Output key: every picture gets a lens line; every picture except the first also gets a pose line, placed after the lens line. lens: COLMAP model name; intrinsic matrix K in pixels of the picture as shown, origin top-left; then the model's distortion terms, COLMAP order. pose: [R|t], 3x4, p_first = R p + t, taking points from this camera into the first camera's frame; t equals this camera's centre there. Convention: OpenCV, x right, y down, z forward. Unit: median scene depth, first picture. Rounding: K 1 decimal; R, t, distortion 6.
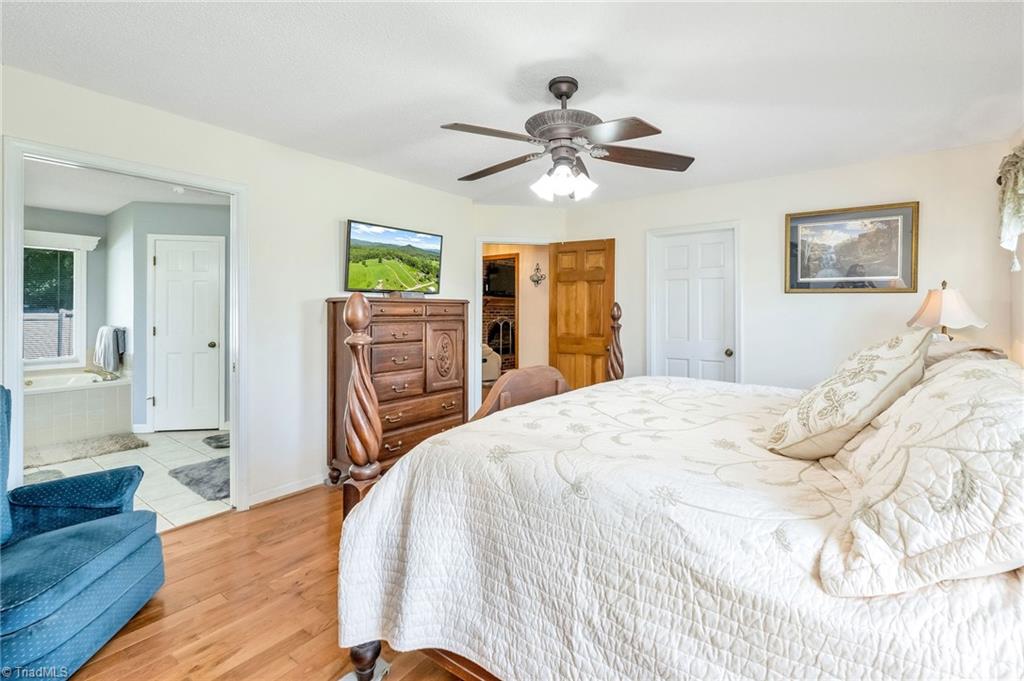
lens RADIAL K [[445.8, 0, 532.3], [0, 445.8, 314.3], [0, 0, 1]] dist [-0.003119, -0.000495]
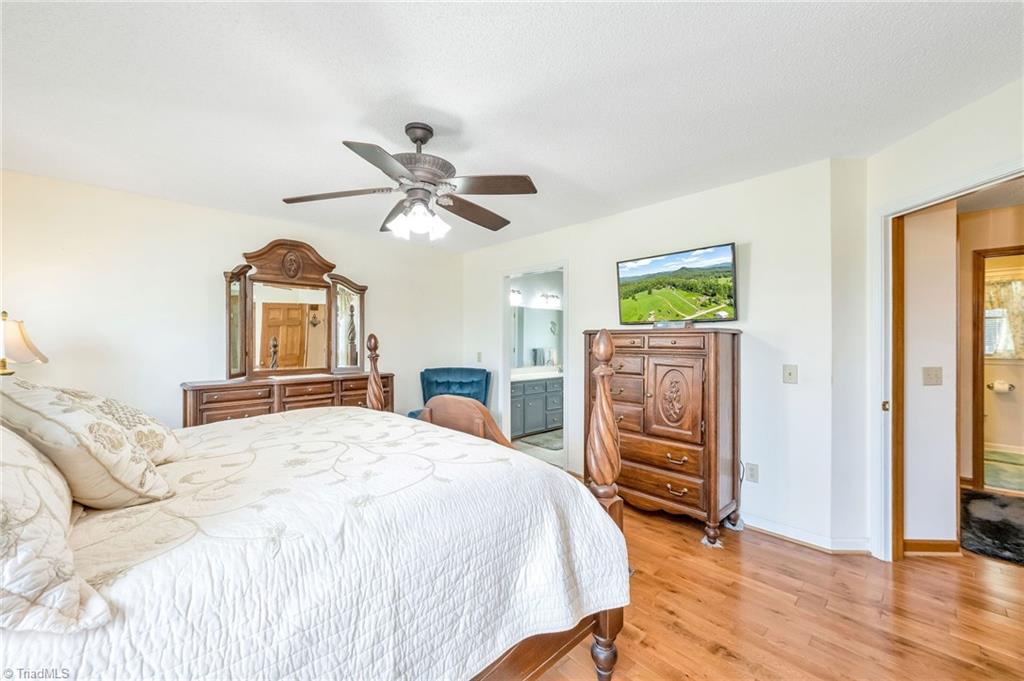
lens RADIAL K [[408.9, 0, 512.0], [0, 408.9, 340.5], [0, 0, 1]] dist [-0.000309, -0.000116]
pose [[-0.167365, -0.005397, -0.985880, 0.590596], [-0.009871, 0.999944, -0.003799, -0.005000], [0.985846, 0.009096, -0.167409, 0.819341]]
